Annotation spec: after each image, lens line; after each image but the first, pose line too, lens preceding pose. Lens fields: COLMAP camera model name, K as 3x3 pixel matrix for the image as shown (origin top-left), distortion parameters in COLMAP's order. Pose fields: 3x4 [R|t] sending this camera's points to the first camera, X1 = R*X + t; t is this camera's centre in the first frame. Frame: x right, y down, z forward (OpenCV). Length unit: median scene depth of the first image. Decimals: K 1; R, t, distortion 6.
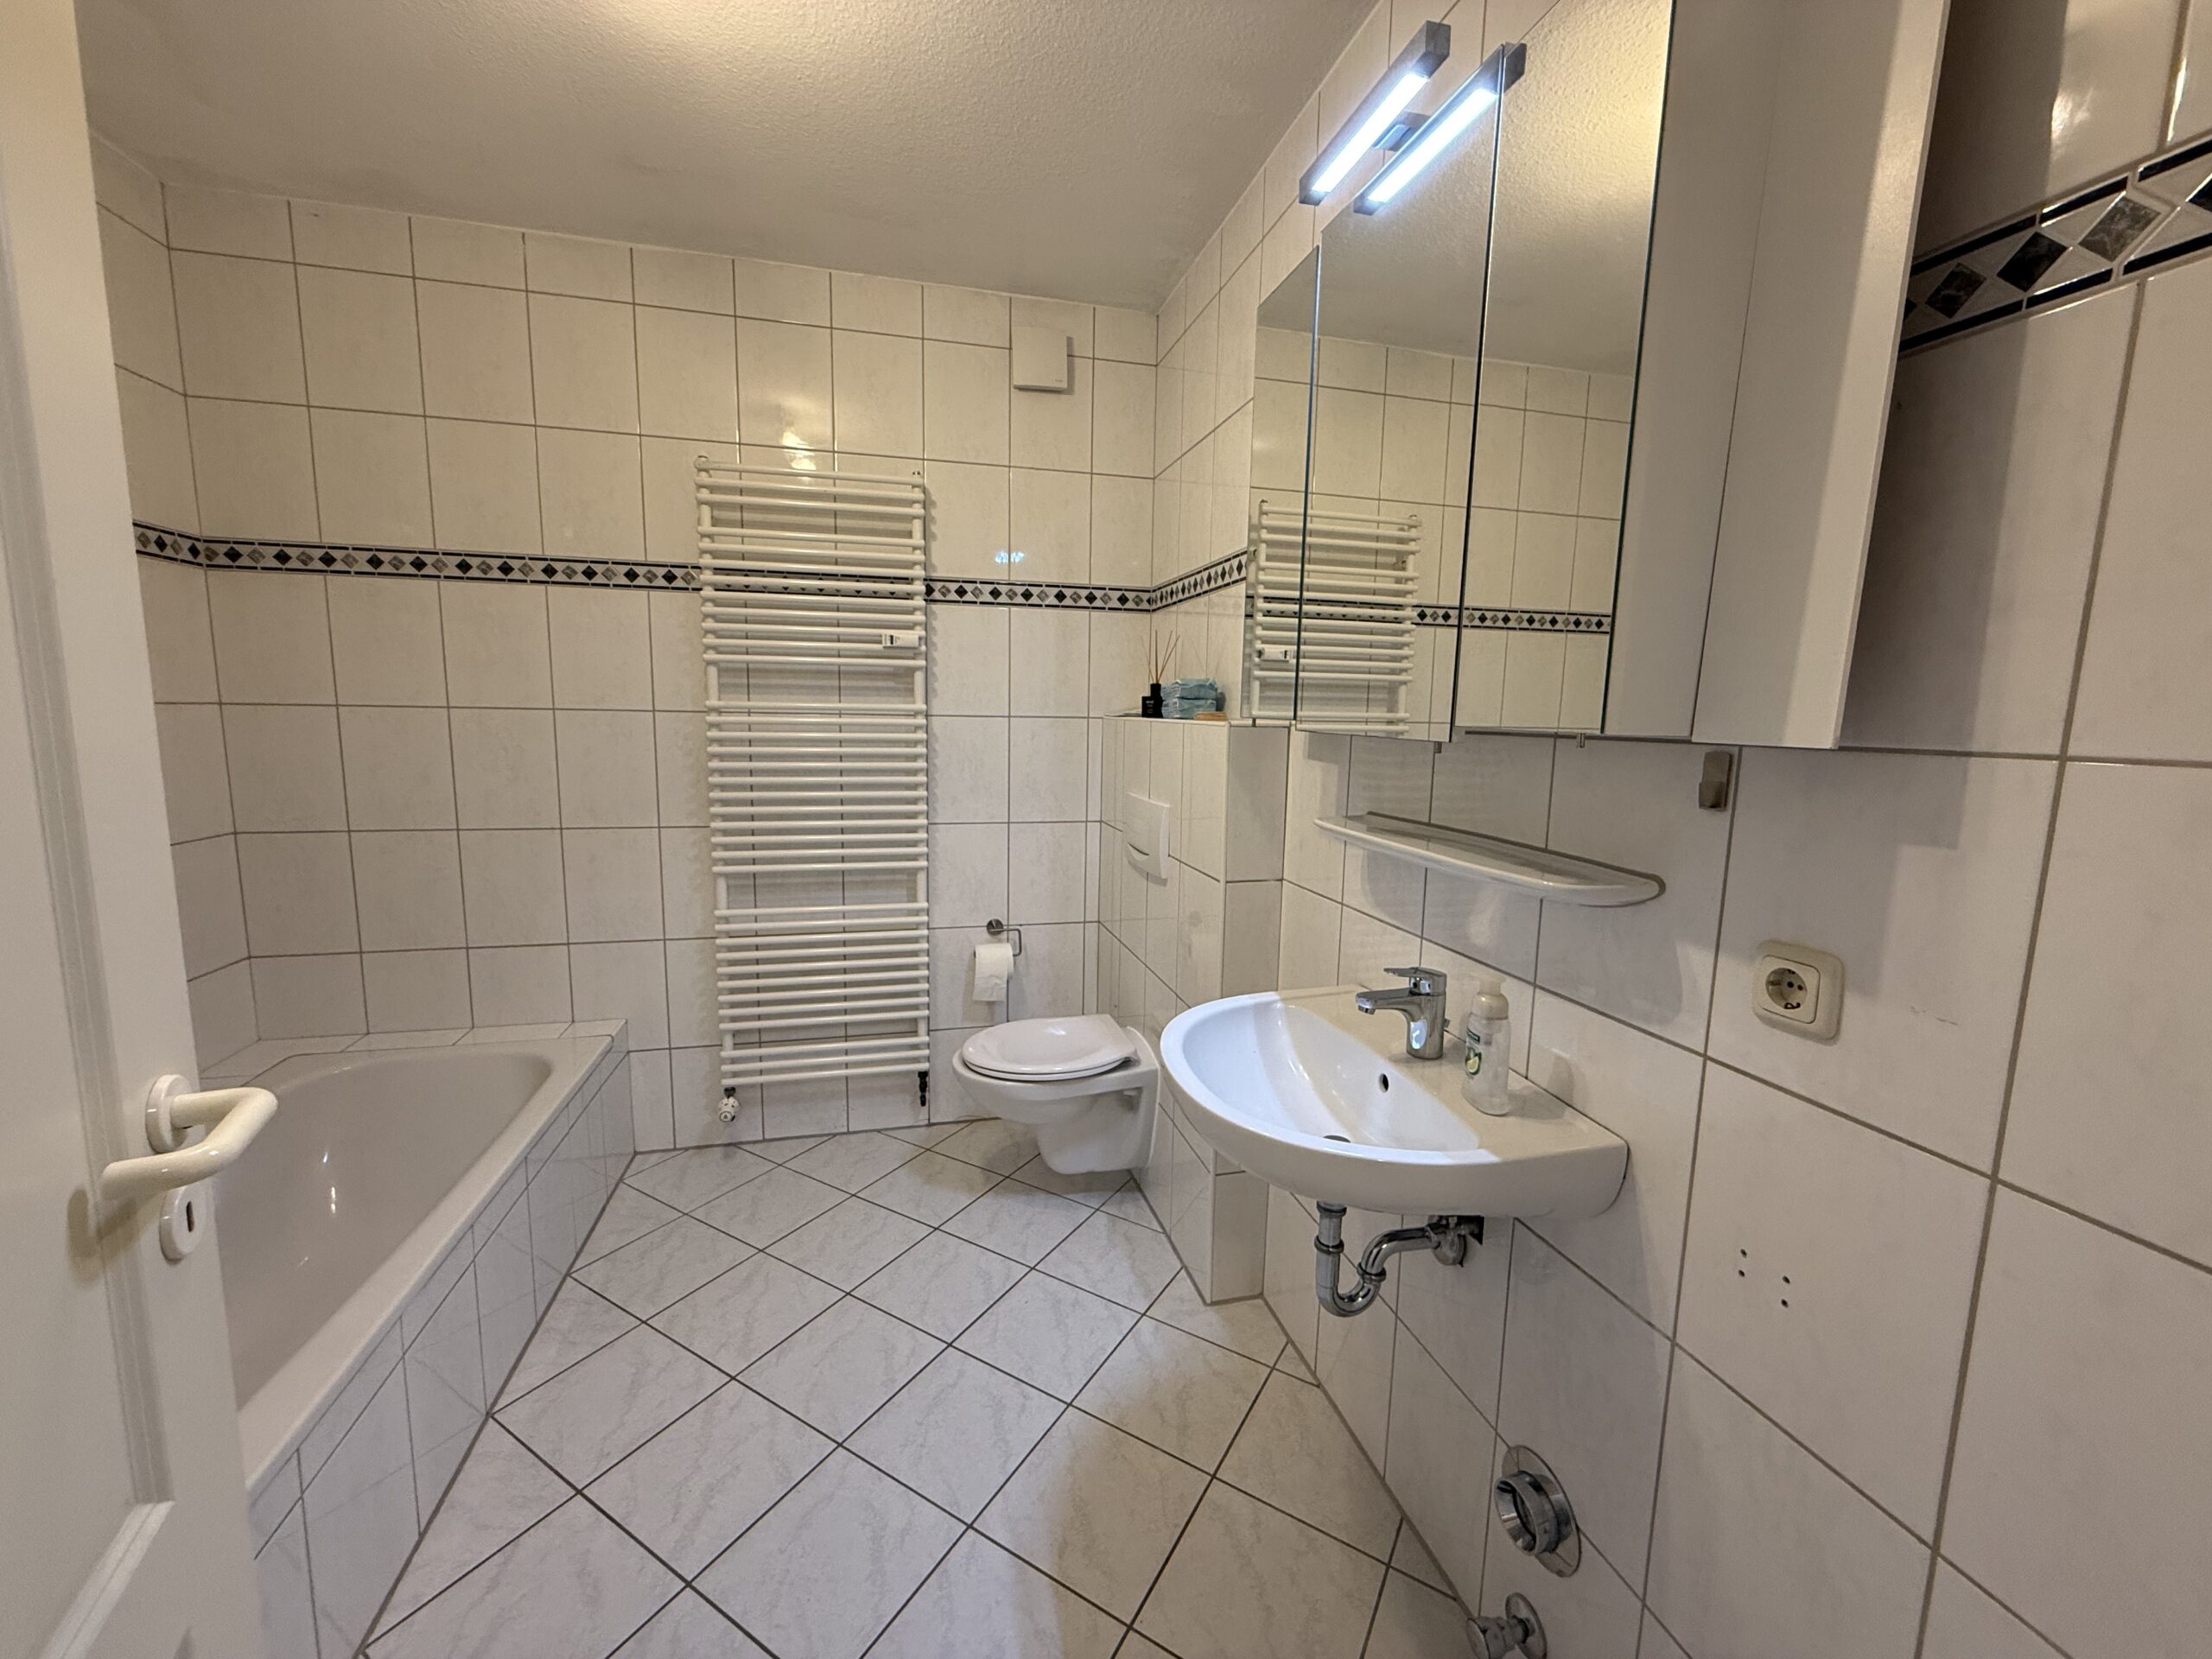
lens RADIAL K [[879.1, 0, 1106.1], [0, 879.1, 826.9], [0, 0, 1]] dist [-0.001644, 0.000880]
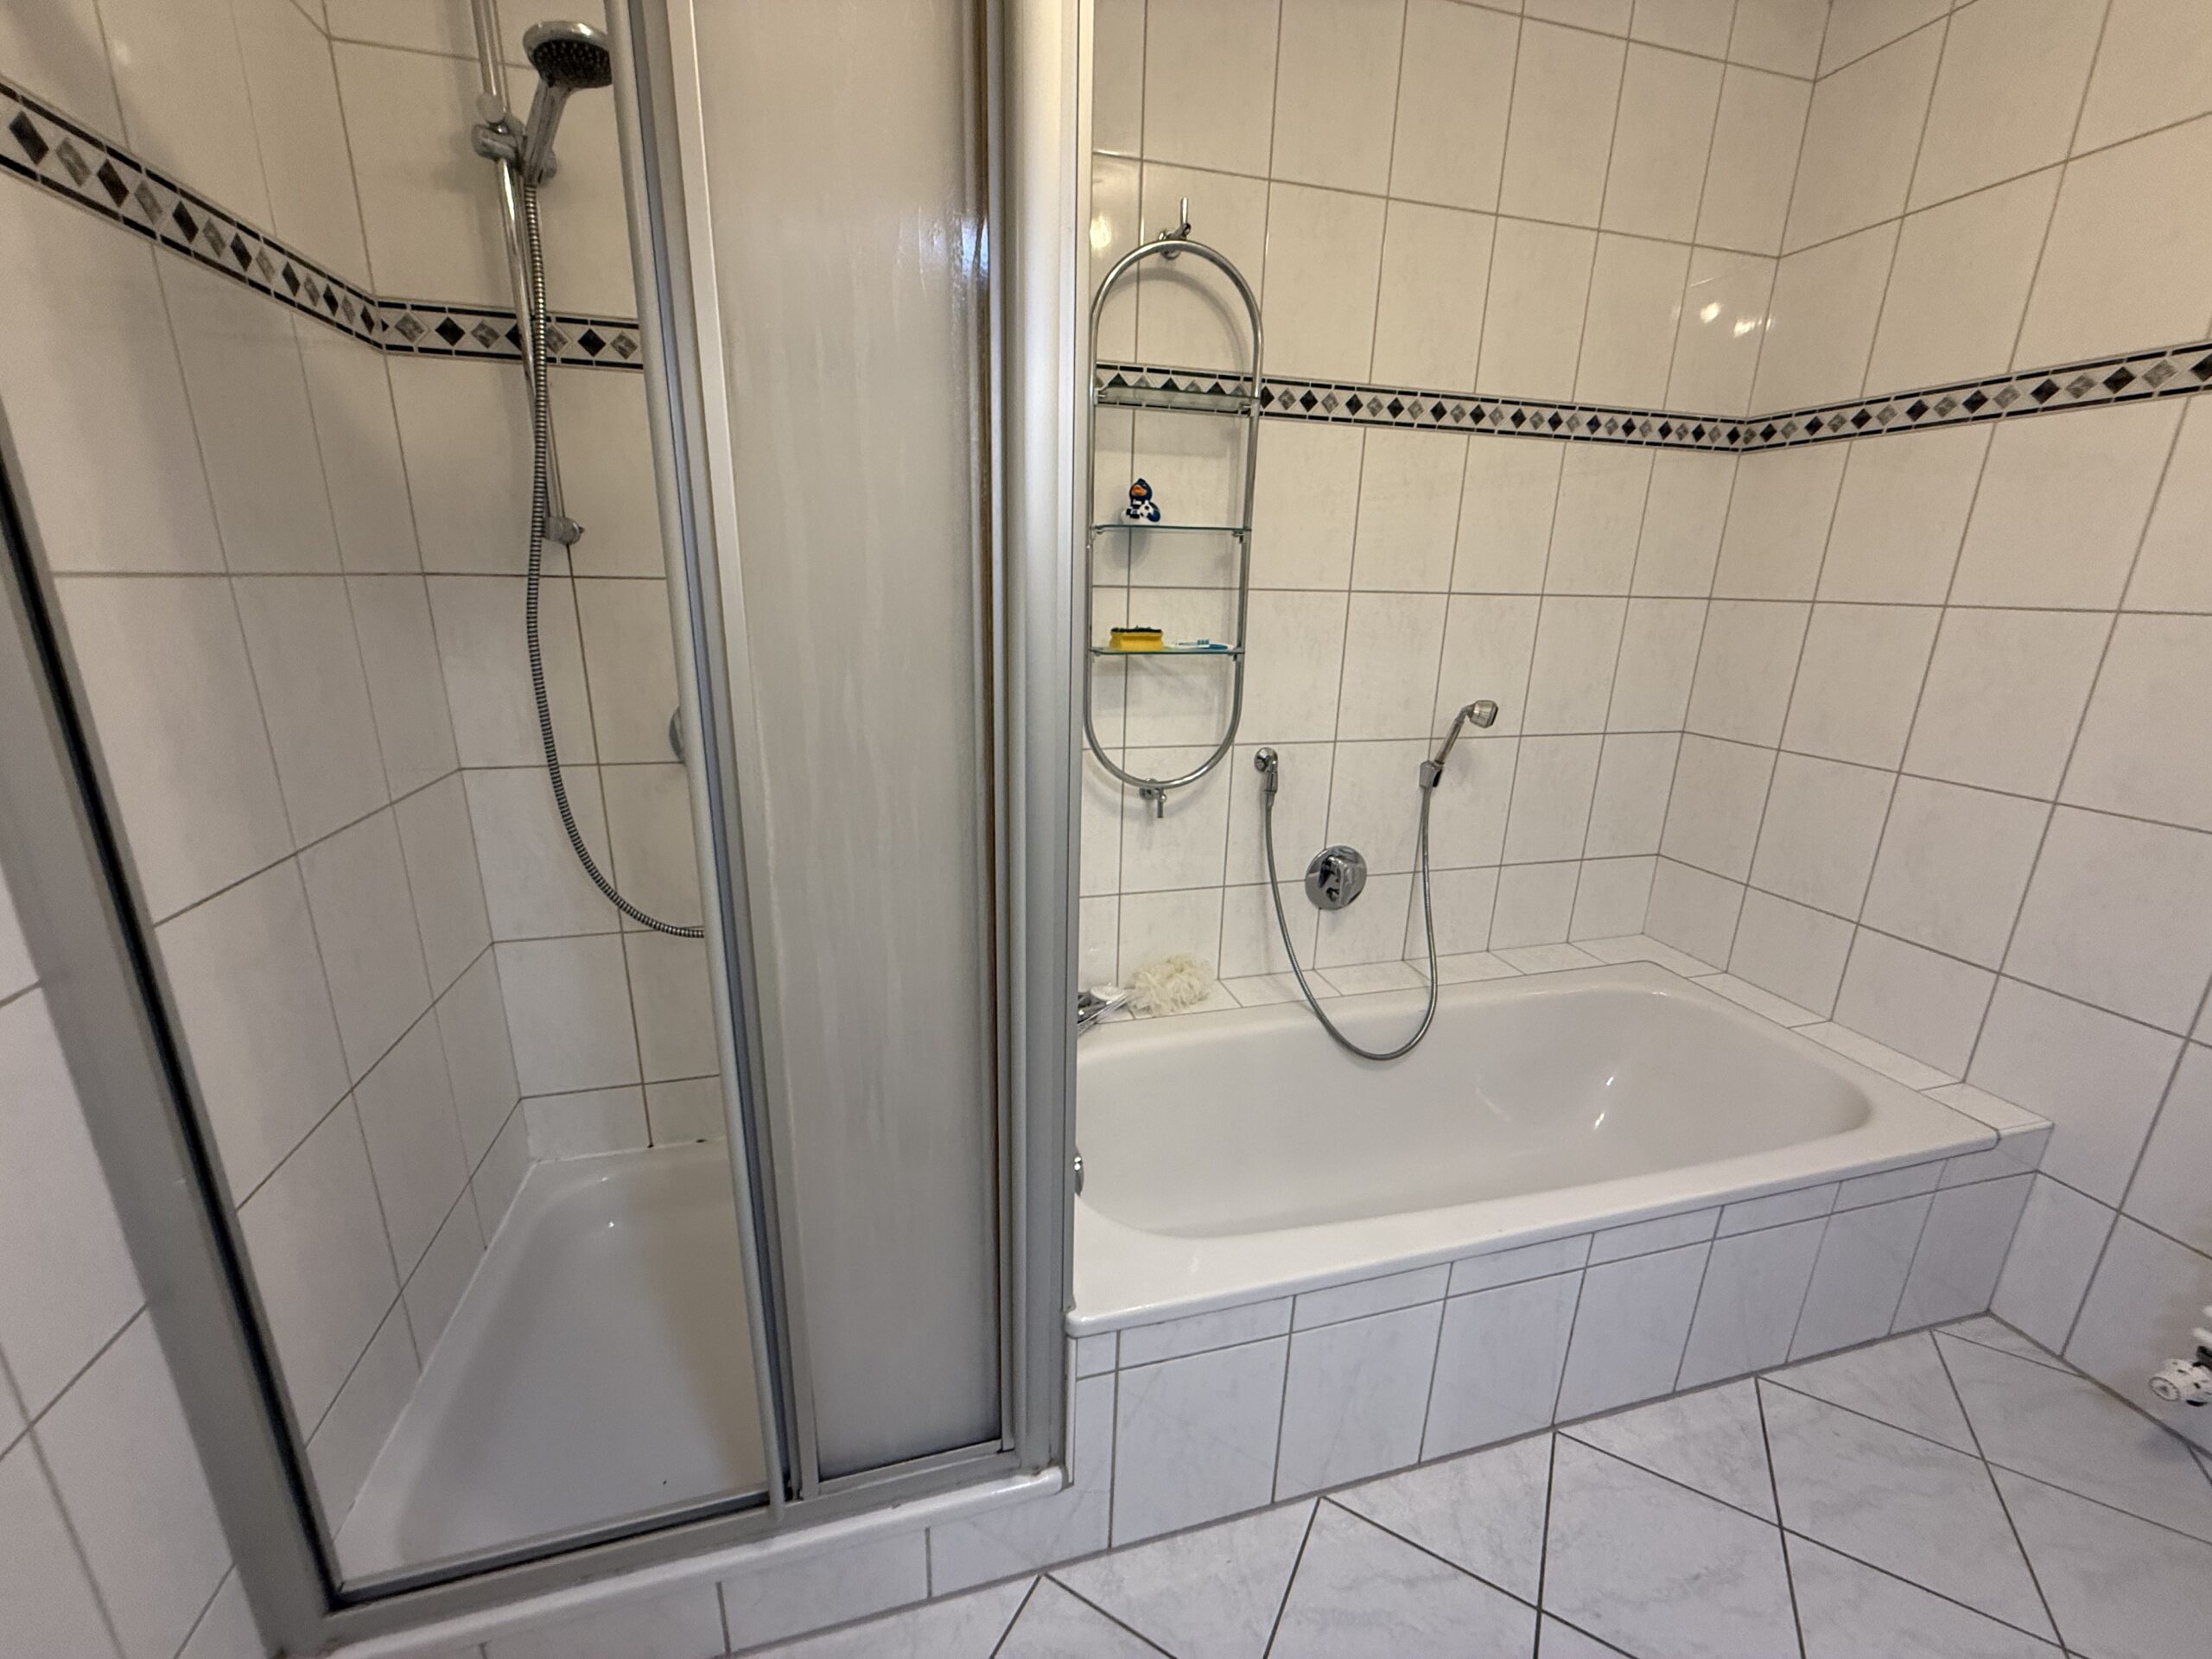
lens RADIAL K [[879.1, 0, 1103.9], [0, 879.1, 826.4], [0, 0, 1]] dist [-0.001644, 0.000880]
pose [[0.020433, 0.252881, -0.967282, -0.015956], [-0.156279, 0.956399, 0.246735, -0.034519], [0.987502, 0.146125, 0.059062, 0.321781]]
